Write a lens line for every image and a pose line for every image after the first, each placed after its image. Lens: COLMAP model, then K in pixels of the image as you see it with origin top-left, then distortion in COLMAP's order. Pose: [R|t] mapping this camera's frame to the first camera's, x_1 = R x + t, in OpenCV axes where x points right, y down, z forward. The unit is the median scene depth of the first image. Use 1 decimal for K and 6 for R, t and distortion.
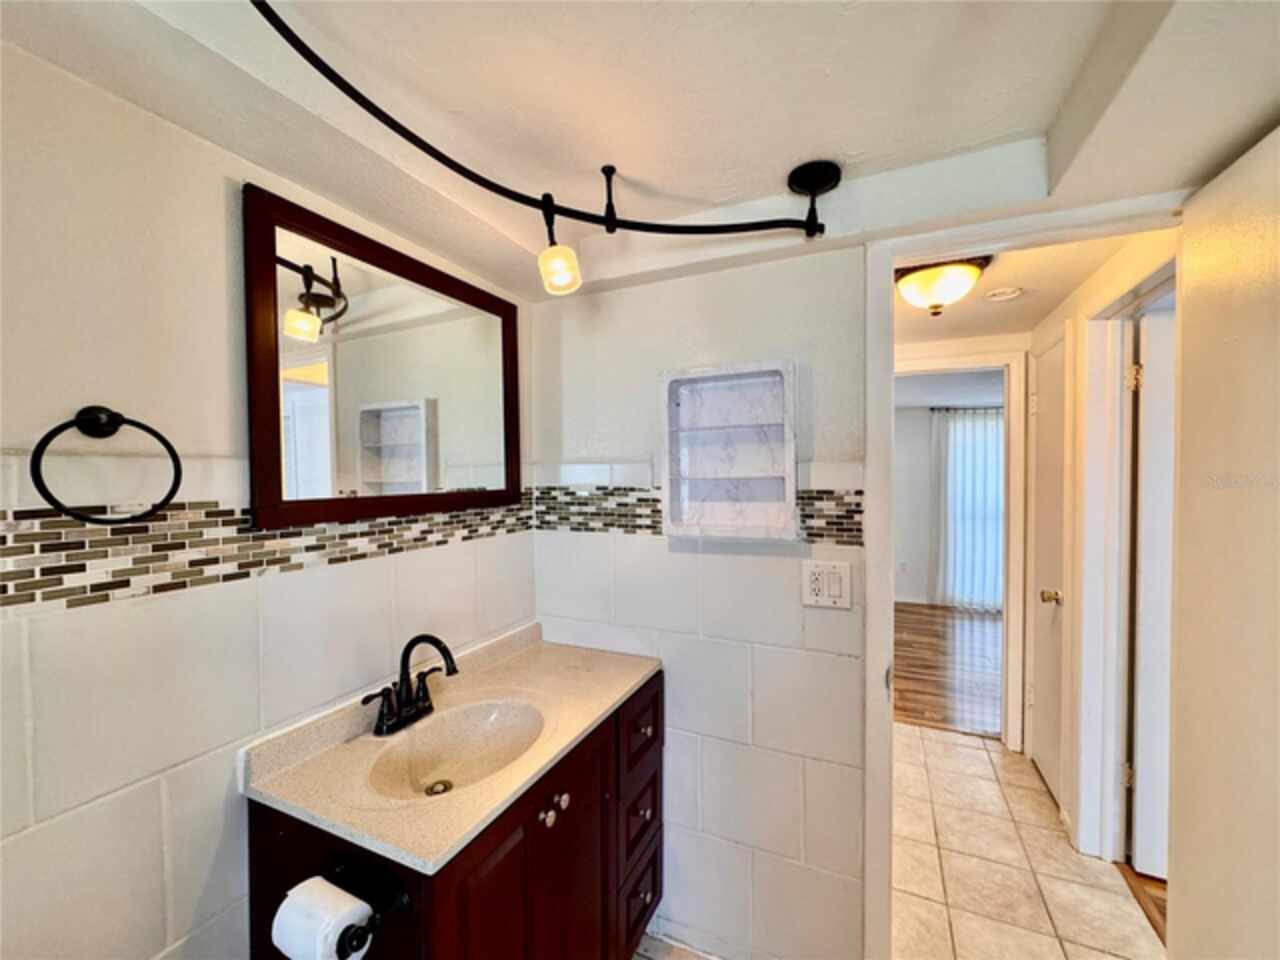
lens RADIAL K [[511.6, 0, 642.8], [0, 511.6, 481.5], [0, 0, 1]] dist [0.000819, 0.000198]
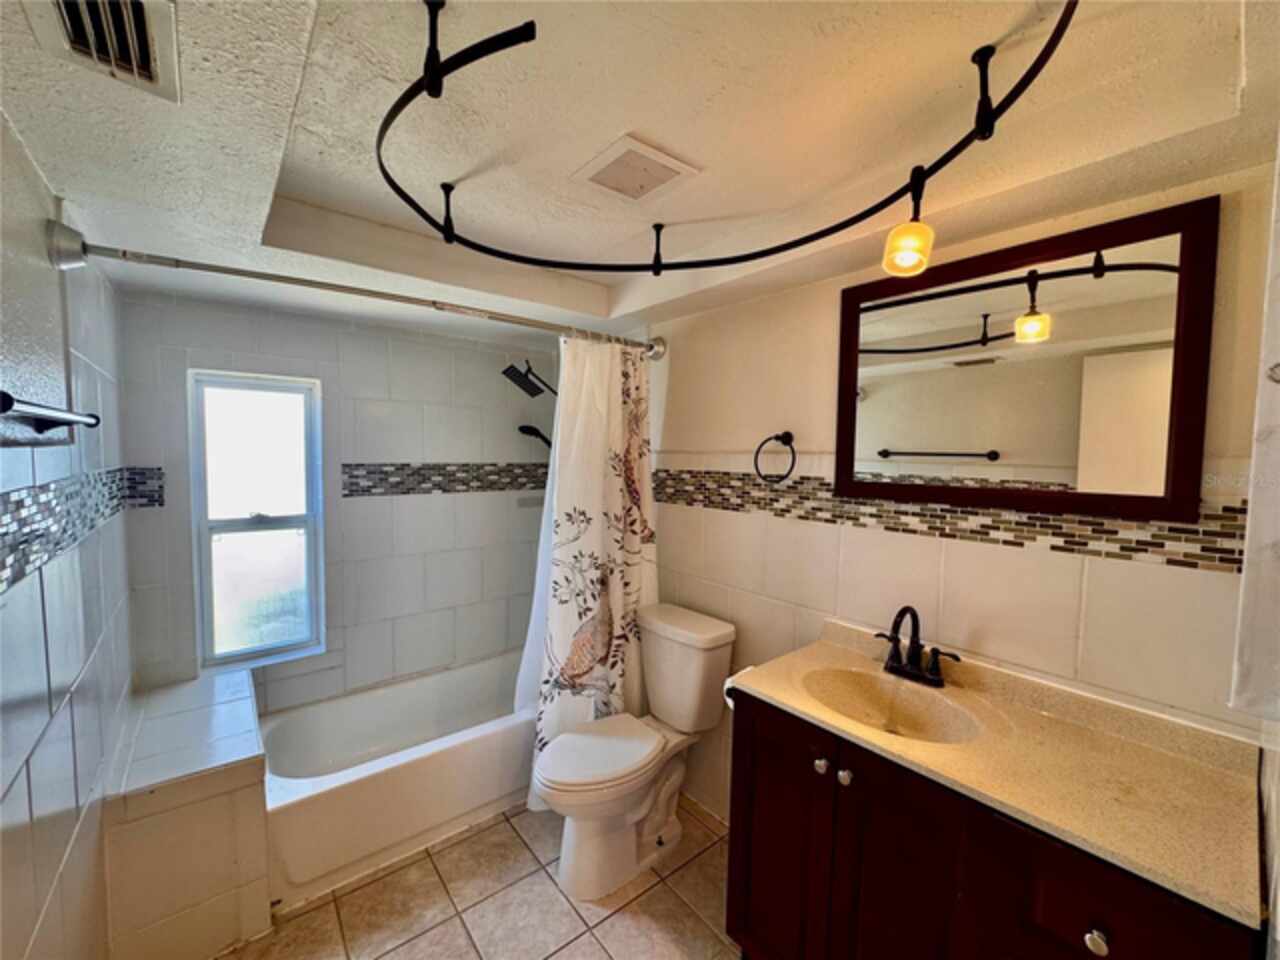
lens RADIAL K [[511.6, 0, 642.9], [0, 511.6, 478.2], [0, 0, 1]] dist [0.000819, 0.000198]
pose [[-0.427316, 0.058415, -0.902213, 0.820551], [-0.017315, 0.997199, 0.072766, -0.060499], [0.903937, 0.046715, -0.425107, 0.903322]]
